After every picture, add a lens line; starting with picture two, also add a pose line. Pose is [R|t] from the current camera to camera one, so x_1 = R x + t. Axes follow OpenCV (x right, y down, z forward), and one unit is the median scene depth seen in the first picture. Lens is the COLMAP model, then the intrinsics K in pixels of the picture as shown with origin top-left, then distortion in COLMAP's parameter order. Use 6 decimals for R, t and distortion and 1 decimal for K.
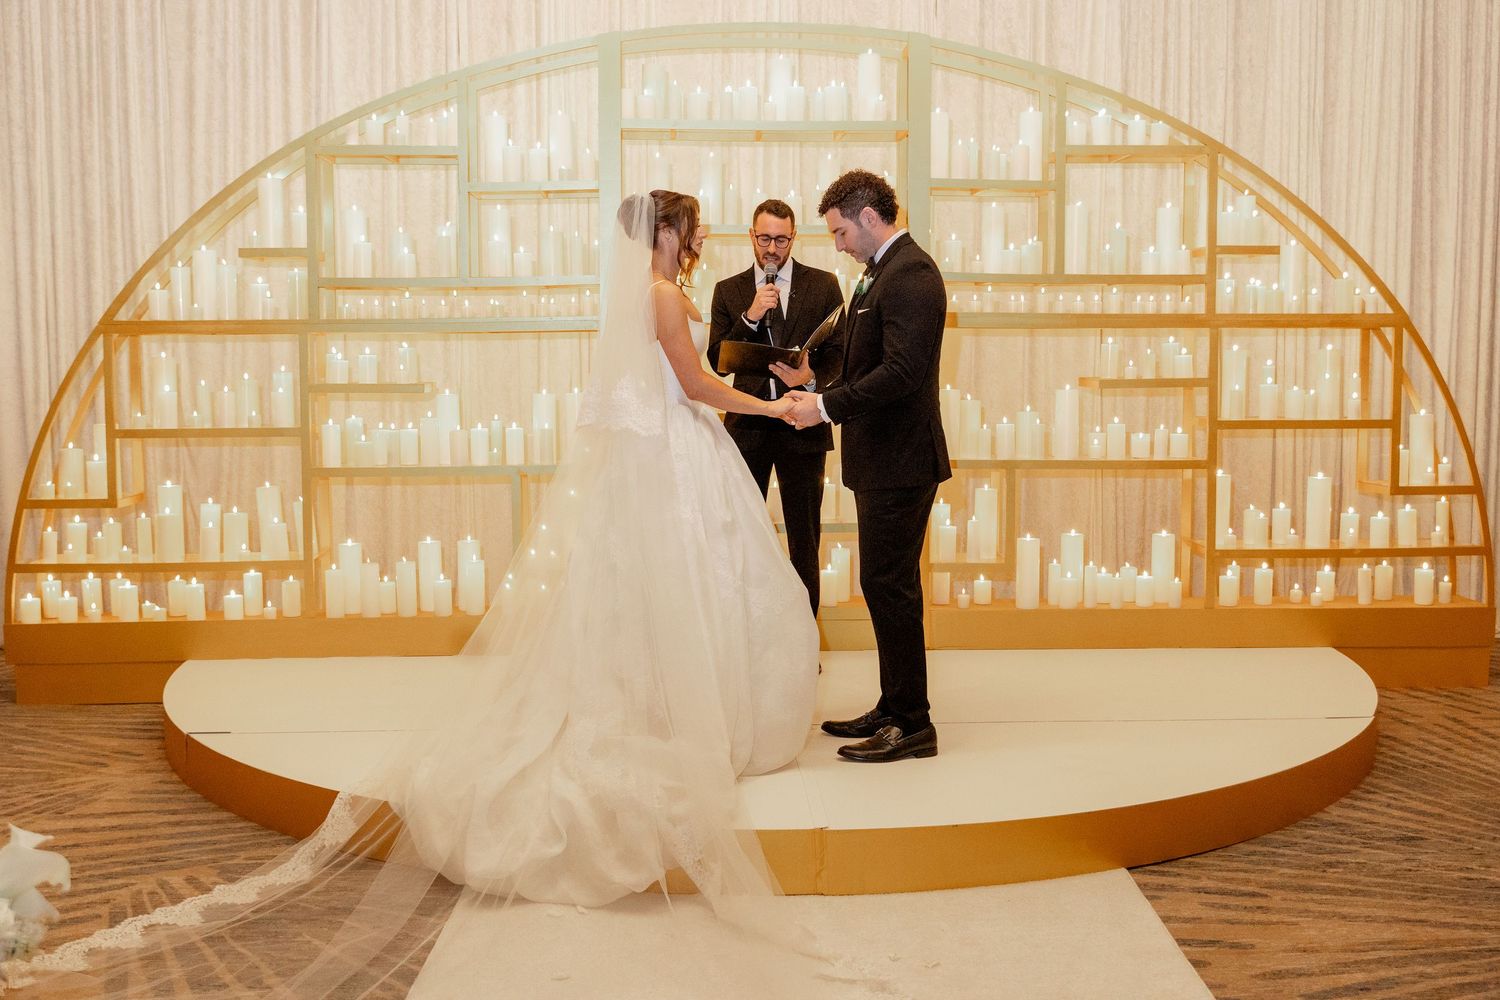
lens RADIAL K [[1540.3, 0, 753.6], [0, 1540.3, 470.6], [0, 0, 1]] dist [-0.002217, -0.001494]
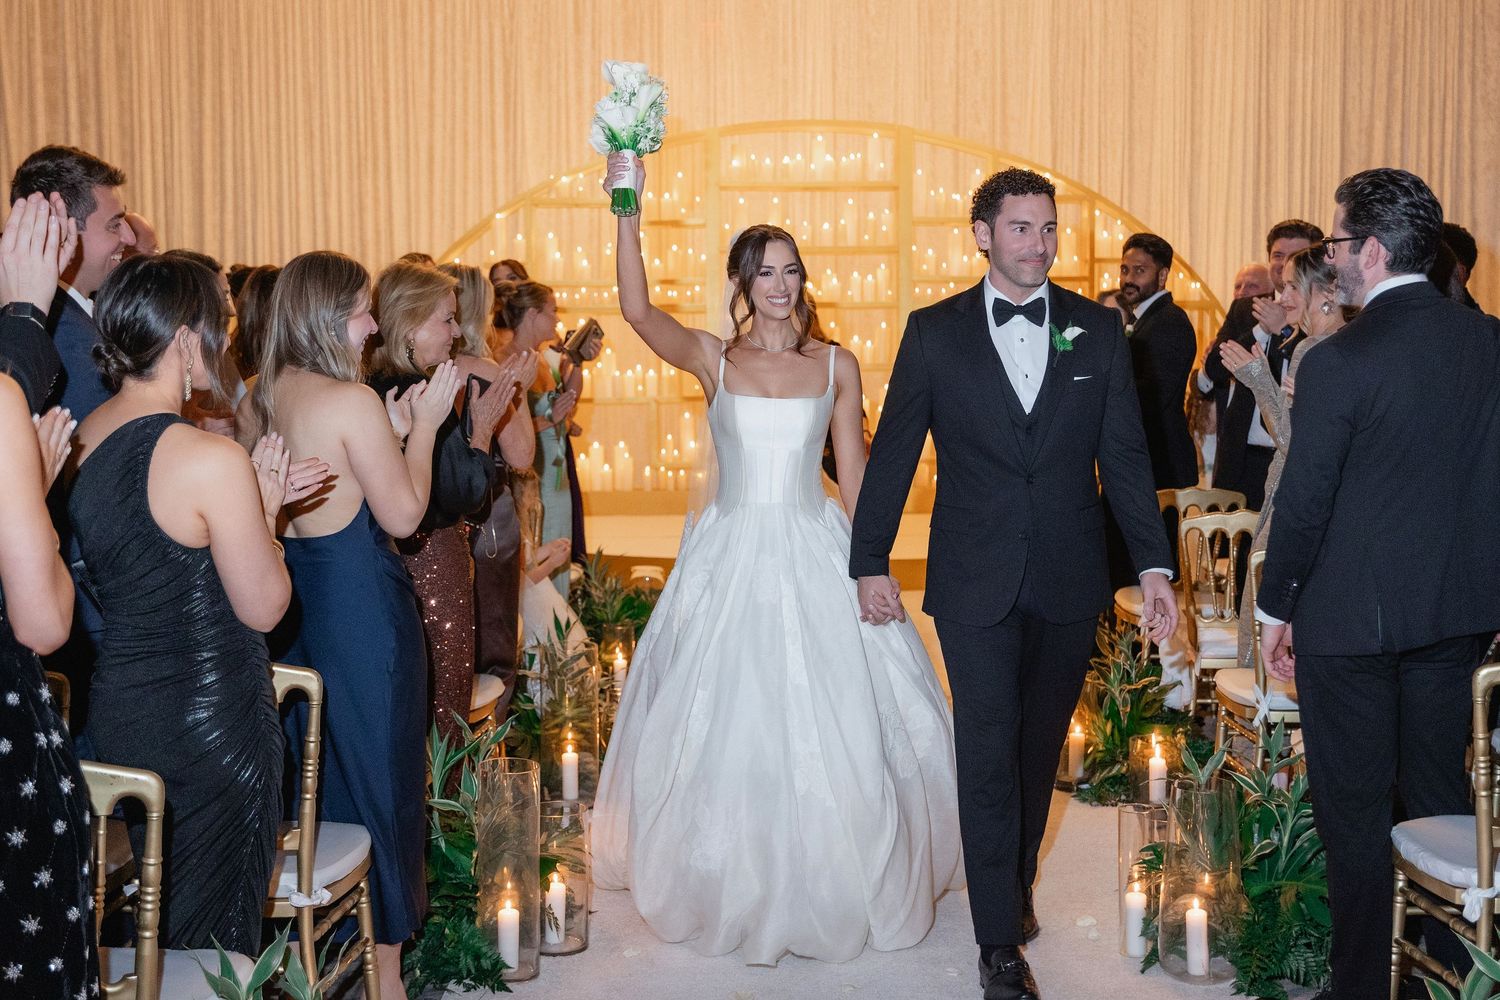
lens RADIAL K [[1899.2, 0, 750.0], [0, 1899.2, 500.0], [0, 0, 1]] dist [-0.007562, 0.019520]
pose [[0.999346, 0.000866, -0.036138, 0.016167], [-0.000492, 0.999946, 0.010354, 0.077103], [0.036145, -0.010330, 0.999293, -0.897130]]
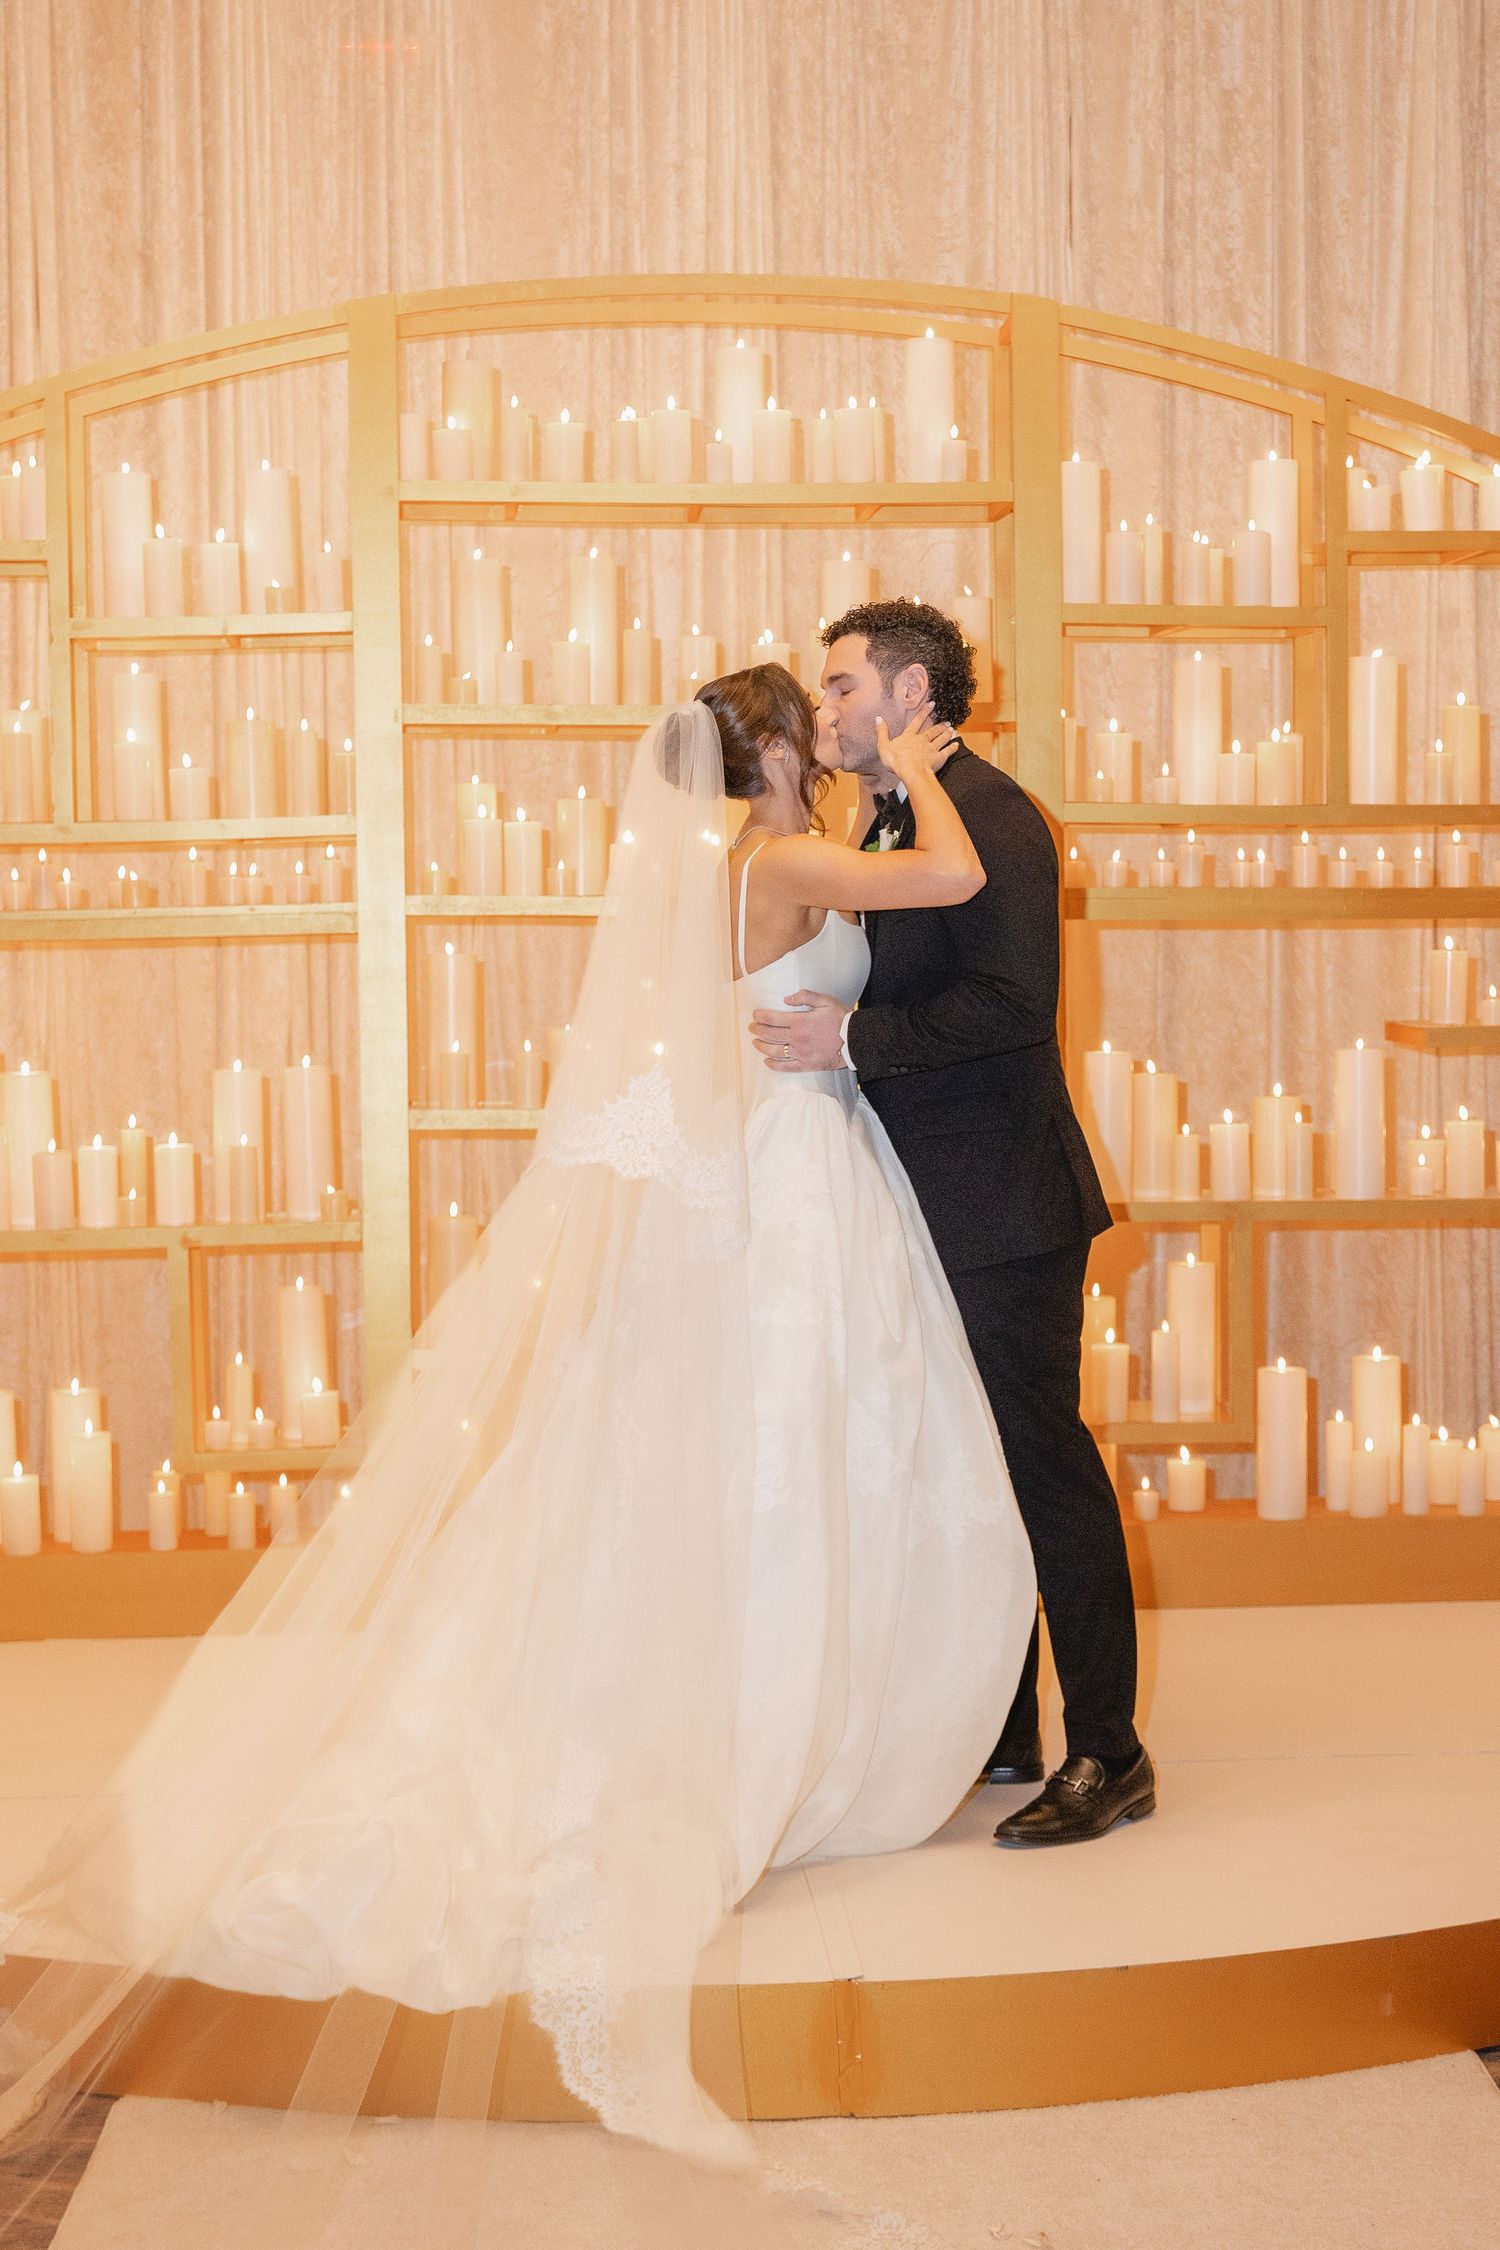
lens RADIAL K [[3617.4, 0, 823.3], [0, 3617.4, 1127.3], [0, 0, 1]] dist [0.009510, -0.002761]
pose [[0.999055, -0.011321, 0.041953, -0.005448], [0.012178, 0.999721, -0.020219, -0.008125], [-0.041712, 0.020711, 0.998915, -0.087875]]
